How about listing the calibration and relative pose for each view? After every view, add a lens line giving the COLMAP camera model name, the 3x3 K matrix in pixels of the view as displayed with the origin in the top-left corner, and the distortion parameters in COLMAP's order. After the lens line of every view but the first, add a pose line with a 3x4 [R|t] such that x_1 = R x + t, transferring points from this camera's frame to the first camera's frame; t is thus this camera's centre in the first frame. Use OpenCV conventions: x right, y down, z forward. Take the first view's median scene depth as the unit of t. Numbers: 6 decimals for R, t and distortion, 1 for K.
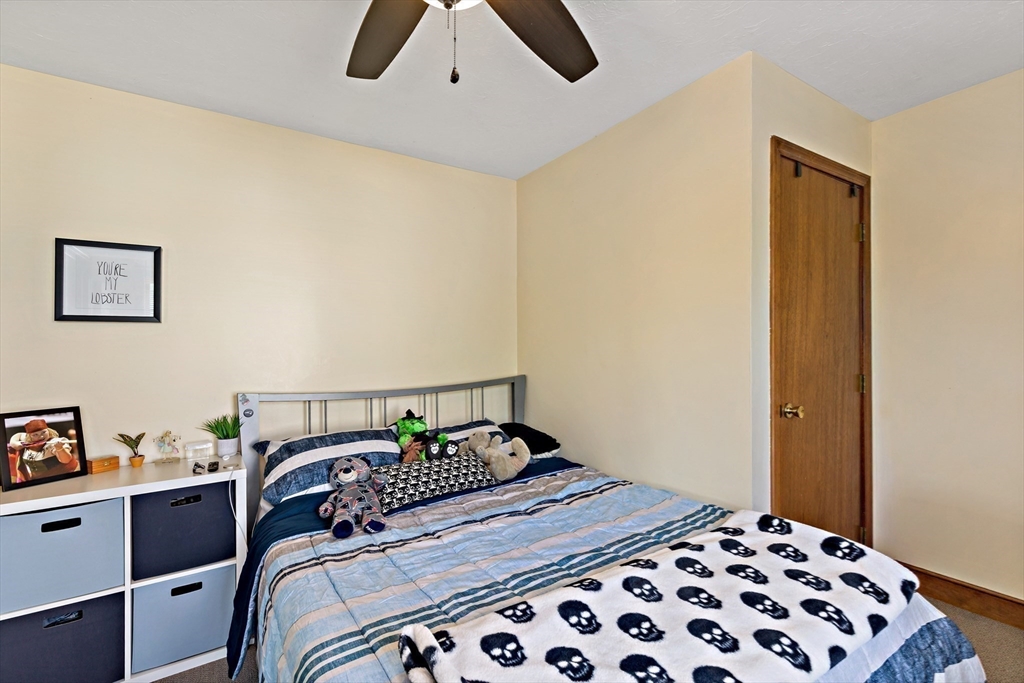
lens RADIAL K [[466.8, 0, 520.2], [0, 466.8, 346.9], [0, 0, 1]] dist [0.011511, -0.002709]
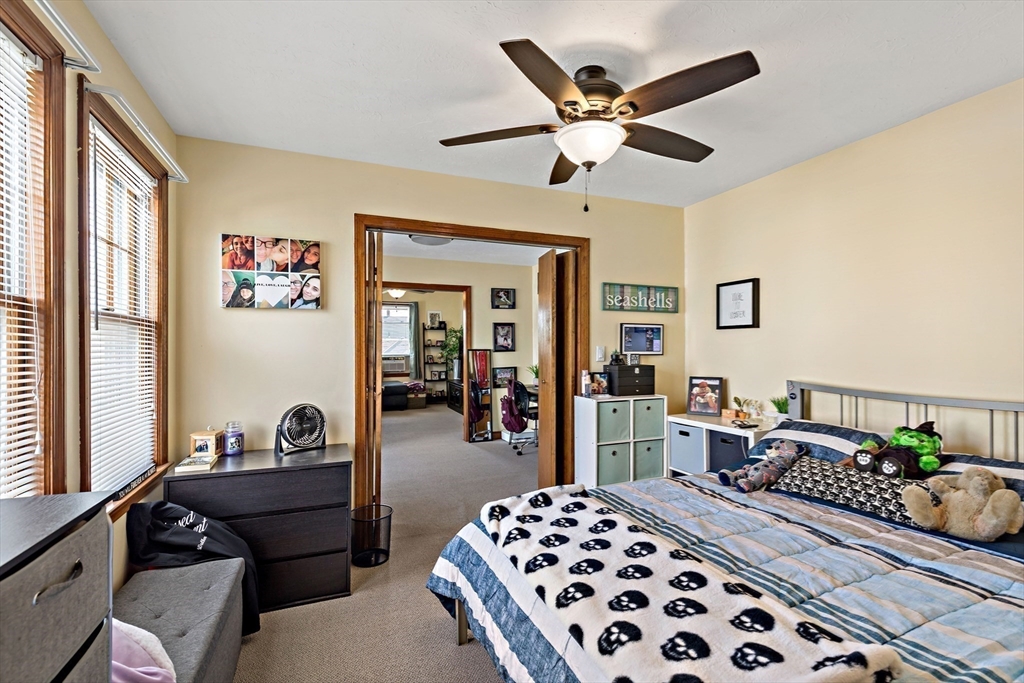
lens RADIAL K [[466.8, 0, 509.1], [0, 466.8, 345.5], [0, 0, 1]] dist [0.011511, -0.002709]
pose [[-0.198746, 0.014659, -0.979941, 0.988350], [0.006750, 0.999885, 0.013589, -0.024632], [0.980028, -0.003913, -0.198822, 0.590212]]
